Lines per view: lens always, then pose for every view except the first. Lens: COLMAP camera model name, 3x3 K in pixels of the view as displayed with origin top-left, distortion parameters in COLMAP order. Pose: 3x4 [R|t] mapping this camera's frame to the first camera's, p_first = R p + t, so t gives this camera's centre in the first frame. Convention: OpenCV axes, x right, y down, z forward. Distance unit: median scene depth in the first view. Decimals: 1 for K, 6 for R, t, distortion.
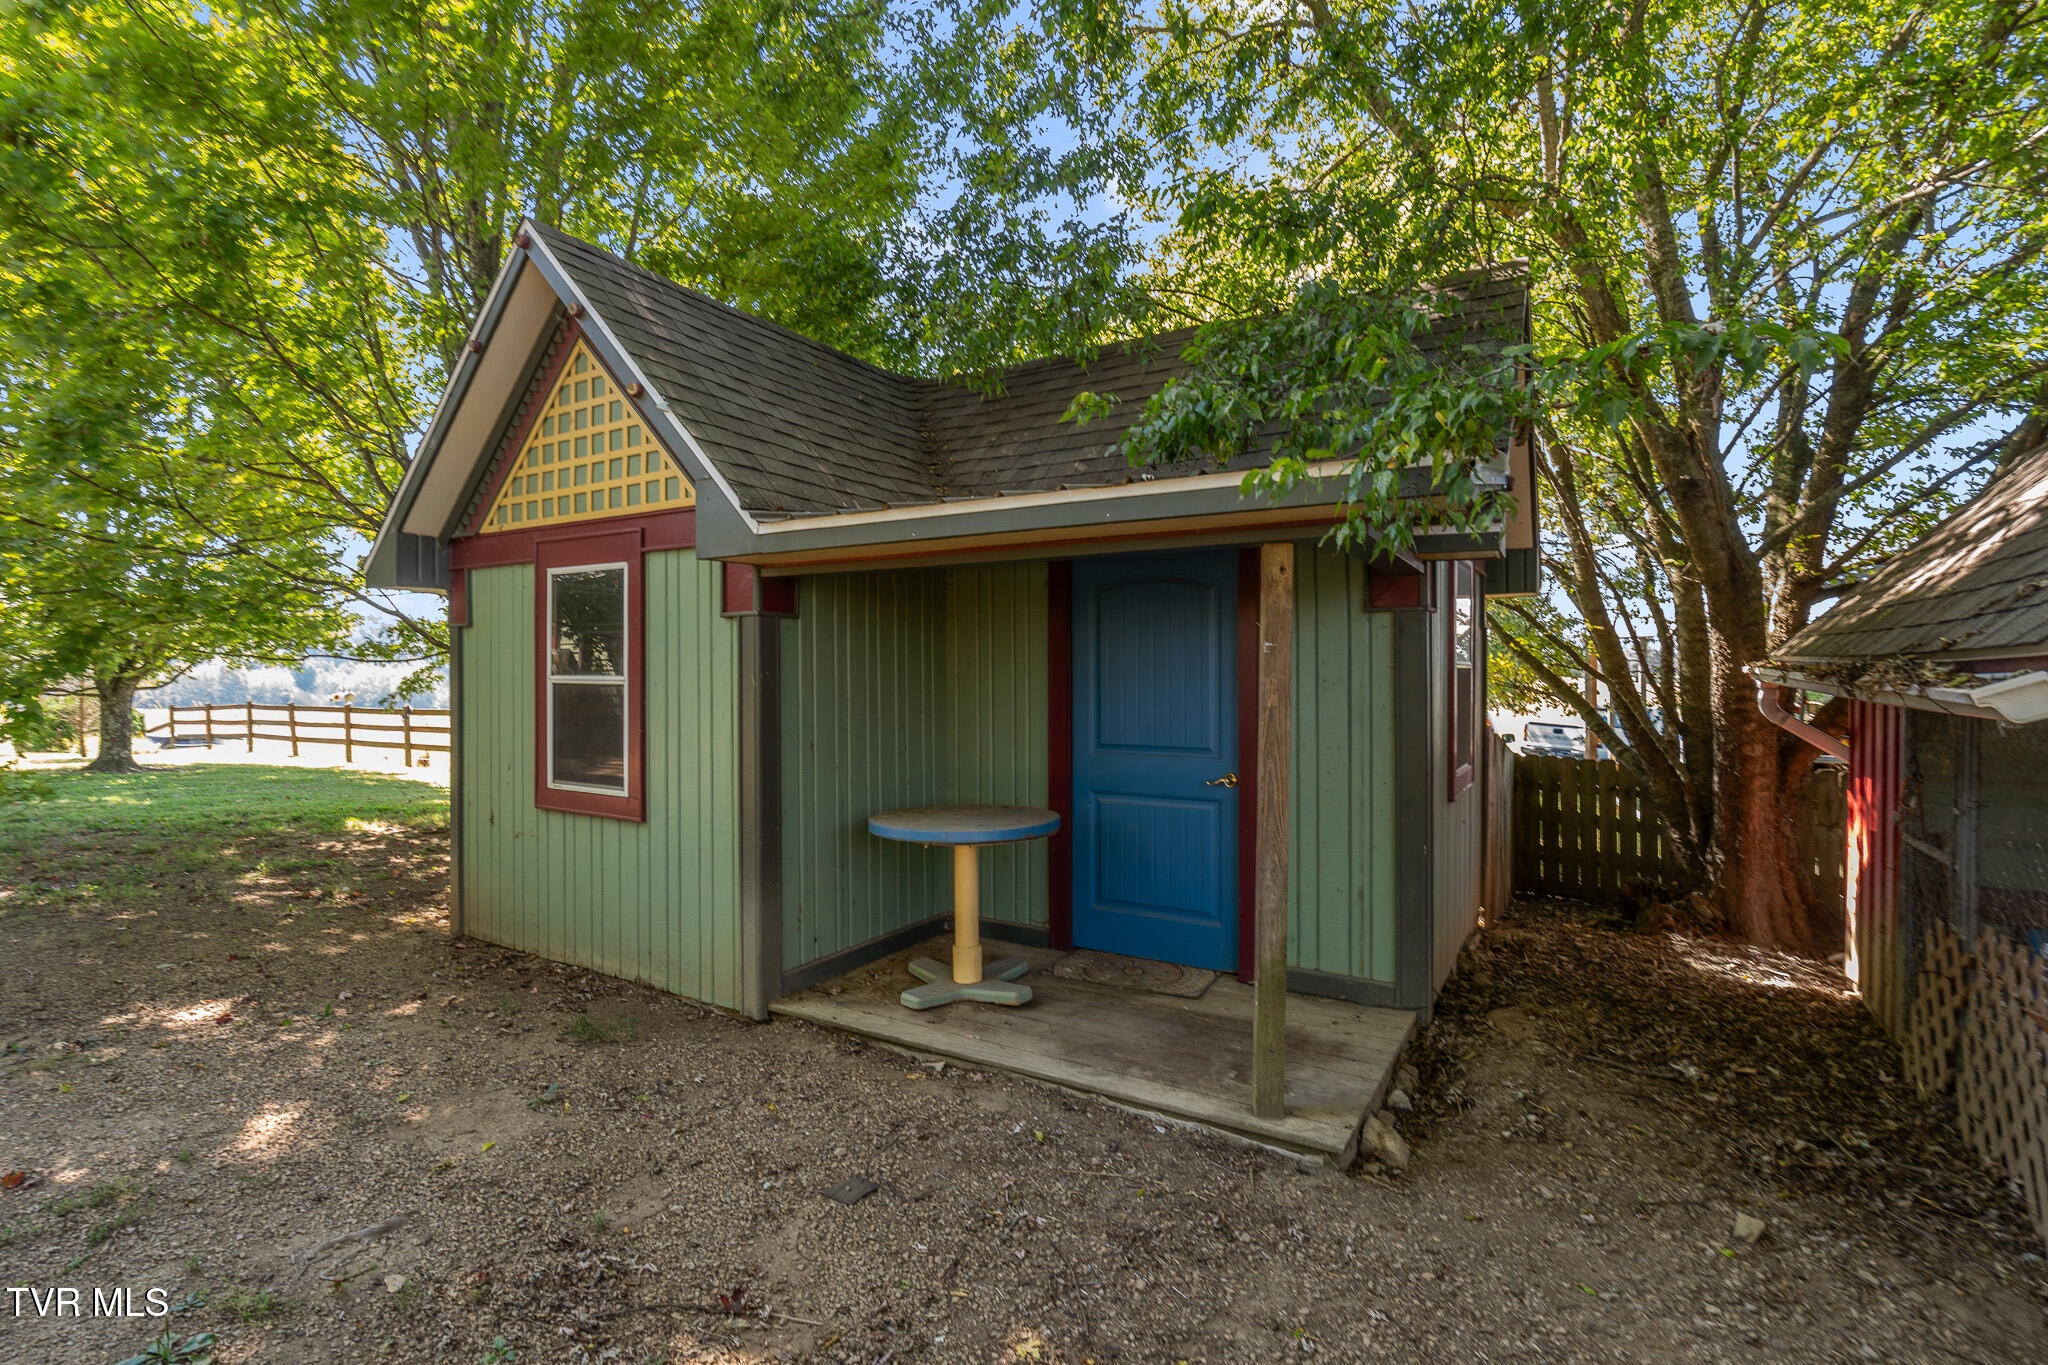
lens RADIAL K [[924.4, 0, 1024.0], [0, 924.4, 682.5], [0, 0, 1]] dist [-0.000514, -0.000085]
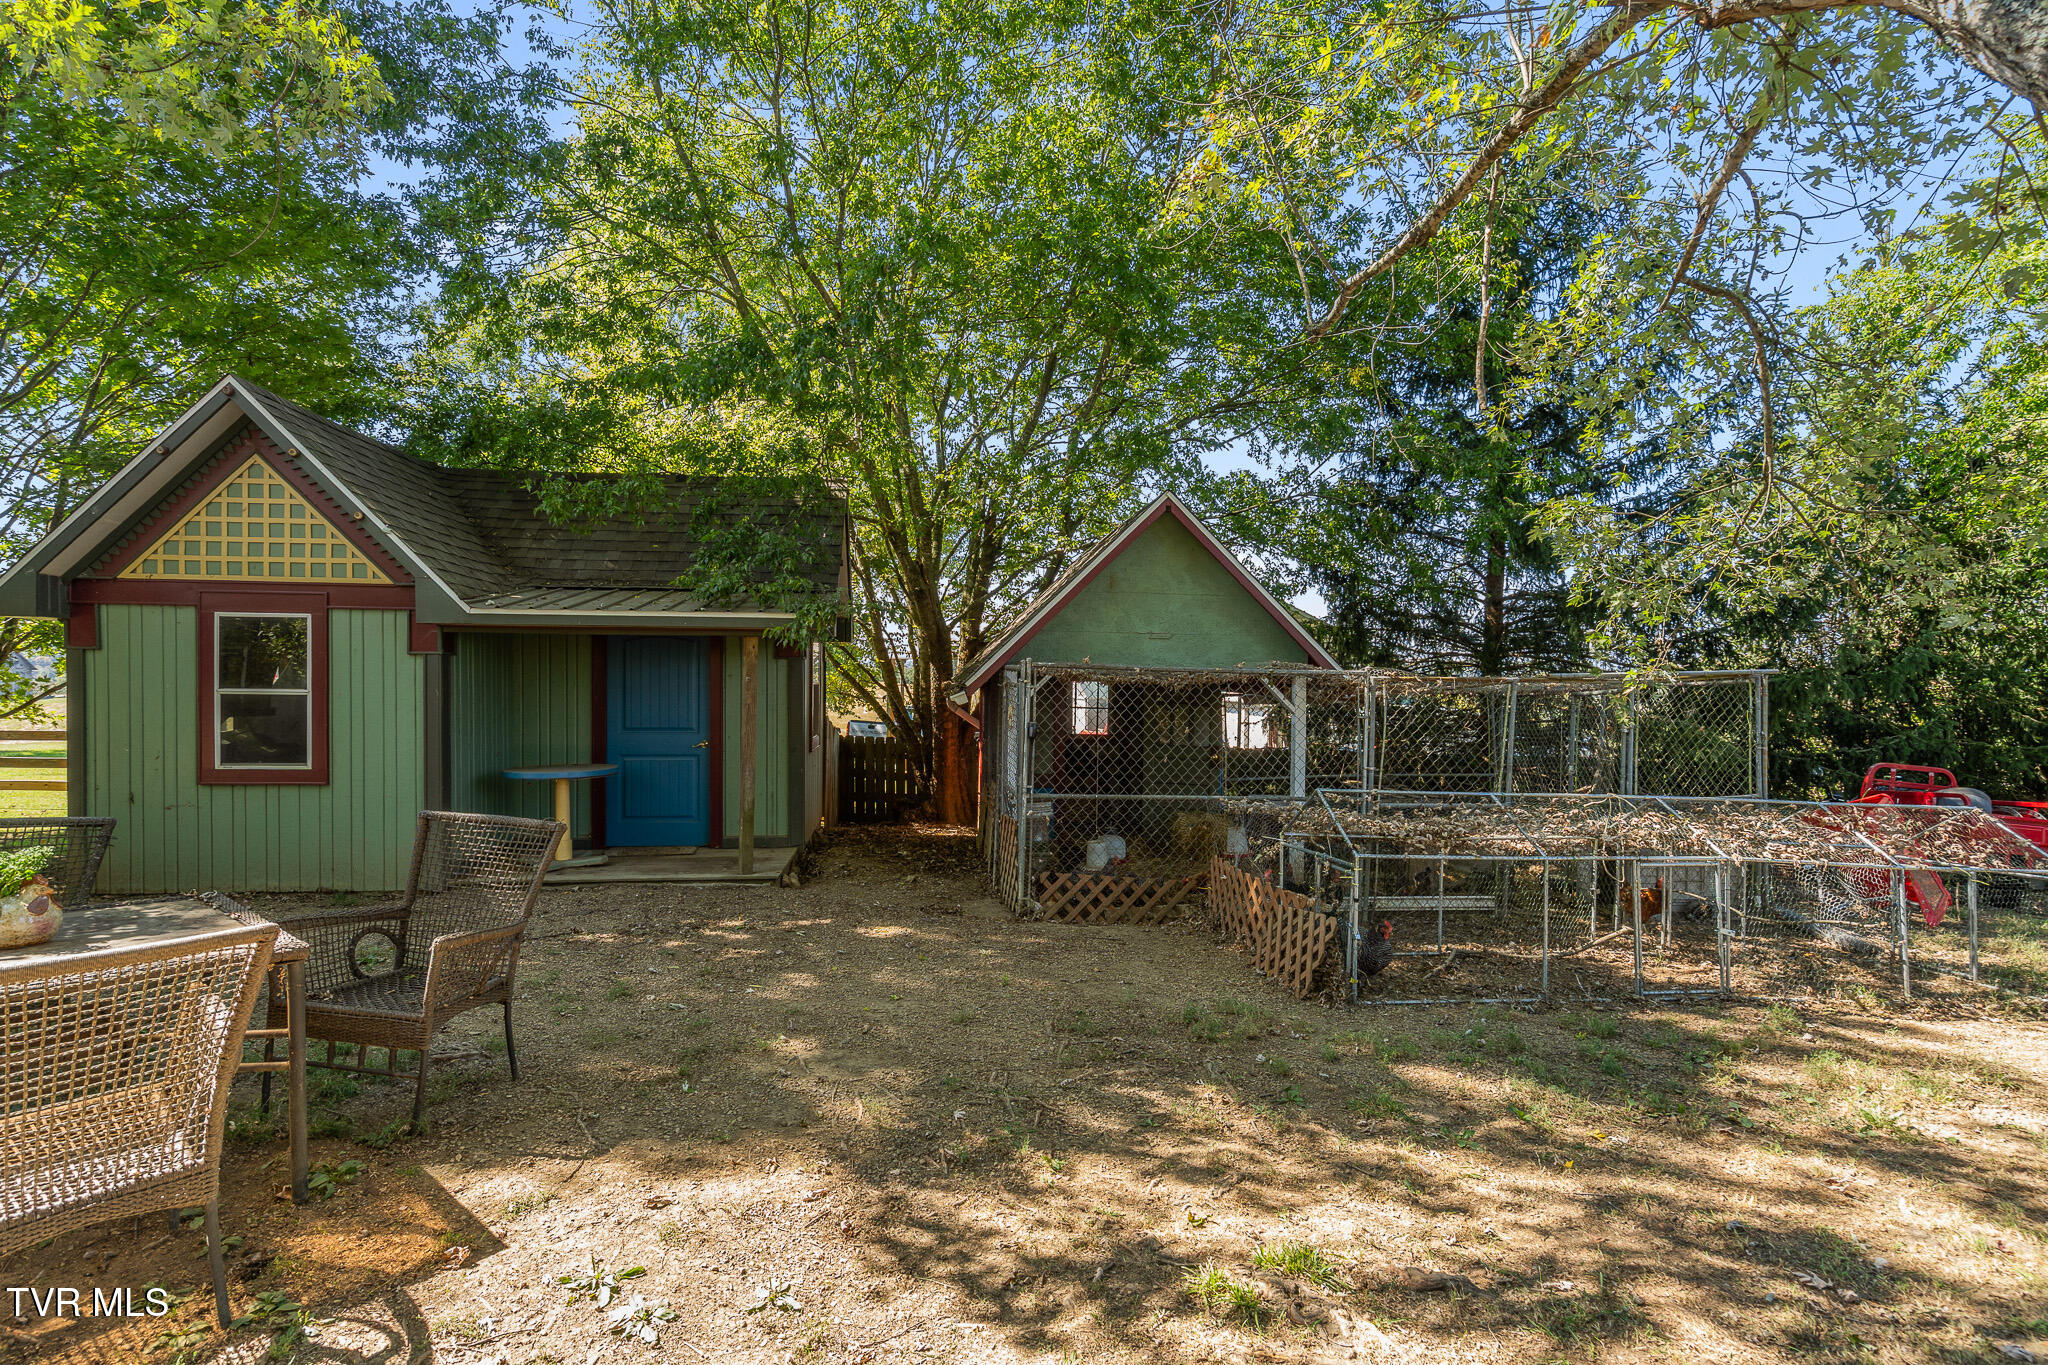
lens RADIAL K [[1015.5, 0, 1024.0], [0, 1015.5, 682.5], [0, 0, 1]] dist [-0.000808, -0.000215]
pose [[0.787755, 0.002908, 0.615981, -0.495261], [-0.000325, 0.999991, -0.004305, -0.010638], [-0.615988, 0.003191, 0.787749, -0.950394]]
